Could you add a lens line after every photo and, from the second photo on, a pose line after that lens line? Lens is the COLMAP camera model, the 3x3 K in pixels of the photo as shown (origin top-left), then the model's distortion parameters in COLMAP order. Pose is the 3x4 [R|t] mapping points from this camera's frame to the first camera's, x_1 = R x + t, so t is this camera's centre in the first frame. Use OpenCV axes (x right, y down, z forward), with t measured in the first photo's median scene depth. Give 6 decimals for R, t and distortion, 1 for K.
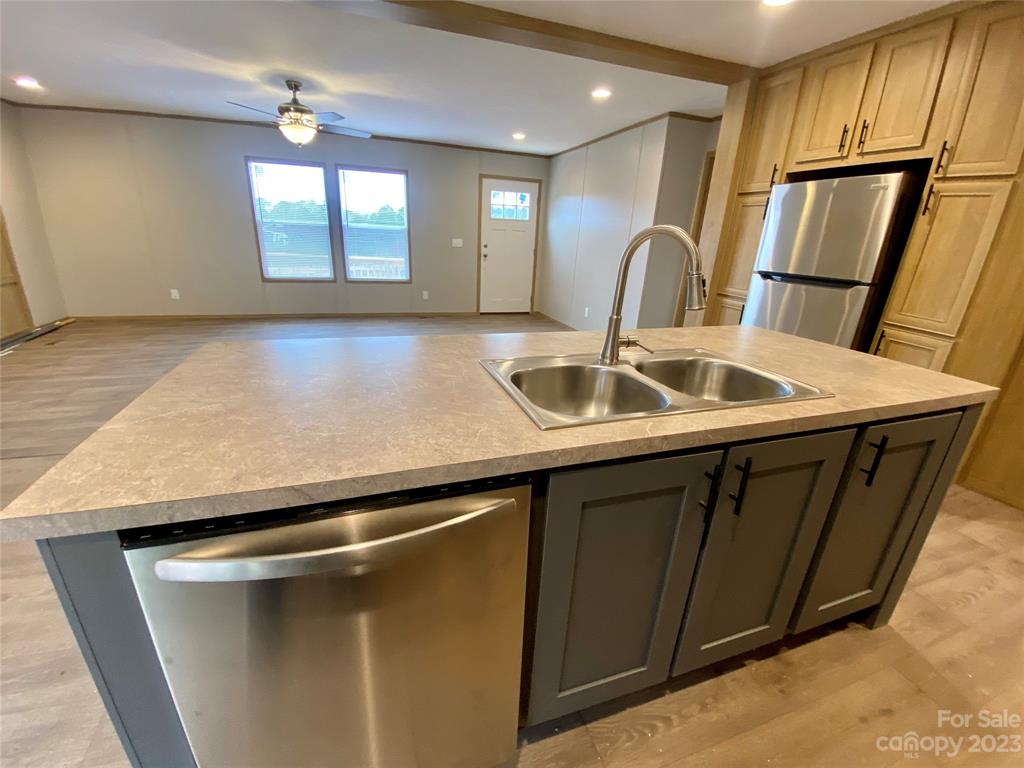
lens RADIAL K [[415.1, 0, 512.0], [0, 415.1, 384.0], [0, 0, 1]] dist [0.026574, -0.023783]
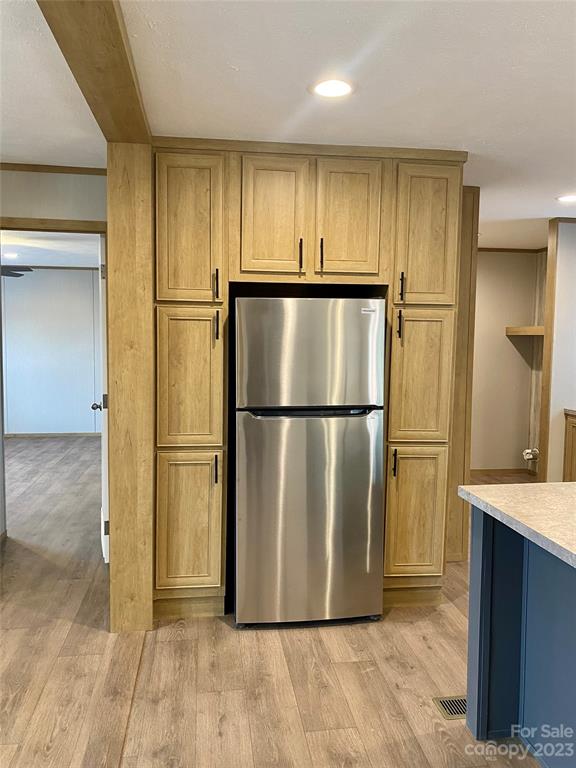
lens RADIAL K [[592.9, 0, 288.0], [0, 592.9, 384.0], [0, 0, 1]] dist [0.096387, -0.181150]
pose [[0.181269, -0.121199, 0.975937, -0.478547], [0.331281, 0.941902, 0.055441, -0.420113], [-0.925956, 0.313260, 0.210889, 0.868151]]
